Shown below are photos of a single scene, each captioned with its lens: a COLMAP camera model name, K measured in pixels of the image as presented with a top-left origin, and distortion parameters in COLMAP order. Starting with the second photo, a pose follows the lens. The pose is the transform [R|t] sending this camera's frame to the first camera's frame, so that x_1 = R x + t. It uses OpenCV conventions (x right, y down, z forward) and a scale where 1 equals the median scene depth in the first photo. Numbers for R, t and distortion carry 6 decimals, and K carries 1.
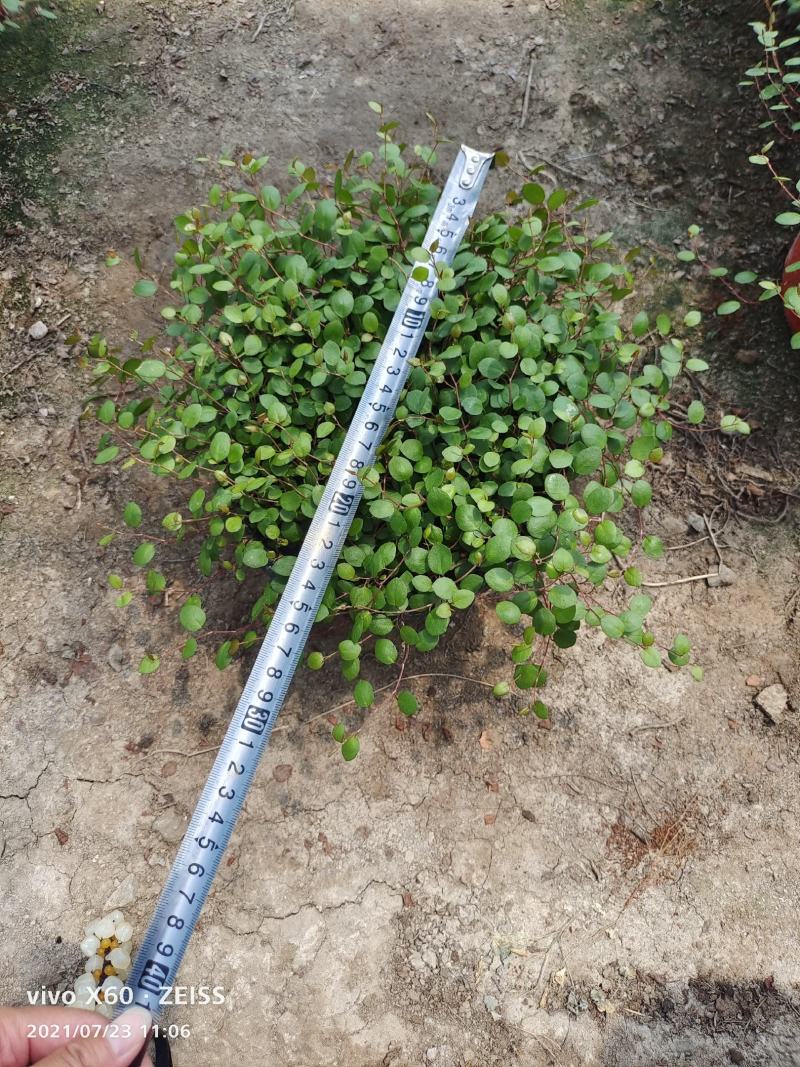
lens RADIAL K [[854.3, 0, 400.0], [0, 854.3, 533.5], [0, 0, 1]] dist [-0.013155, -0.057227]
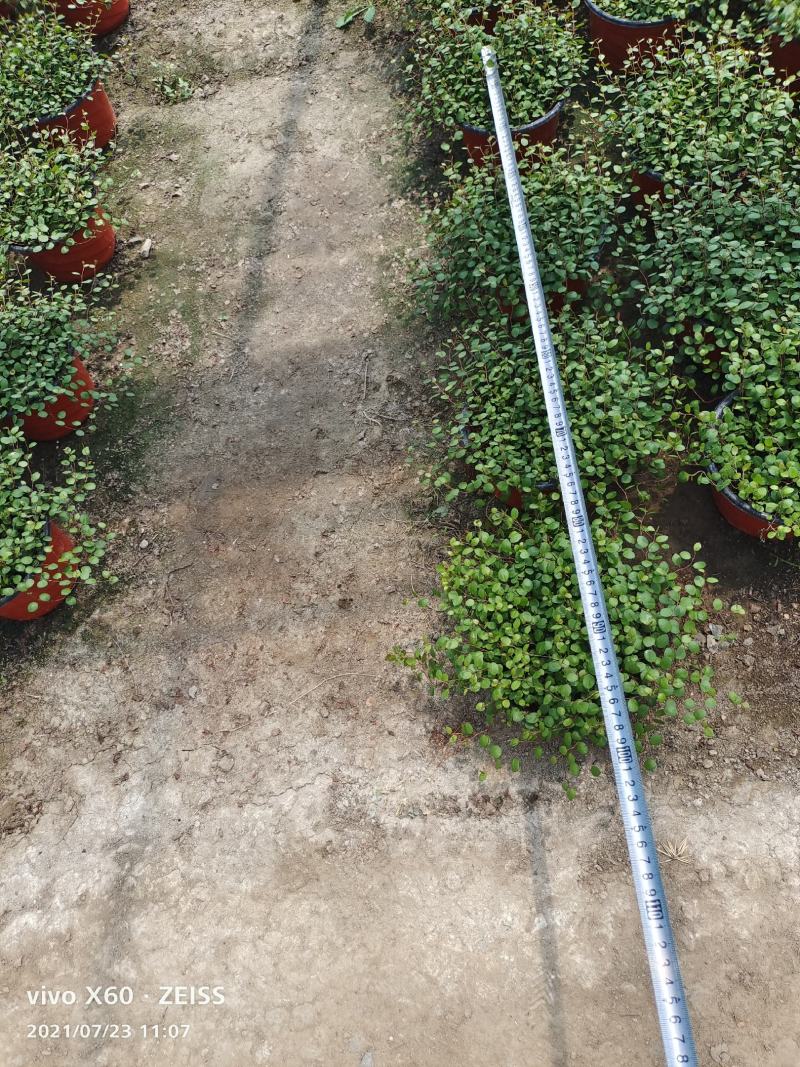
lens RADIAL K [[854.3, 0, 400.0], [0, 854.3, 533.5], [0, 0, 1]] dist [-0.013155, -0.057227]
pose [[0.974243, -0.181375, -0.133993, 0.504747], [0.156160, 0.971310, -0.179365, 0.223581], [0.162680, 0.153821, 0.974615, -1.008000]]
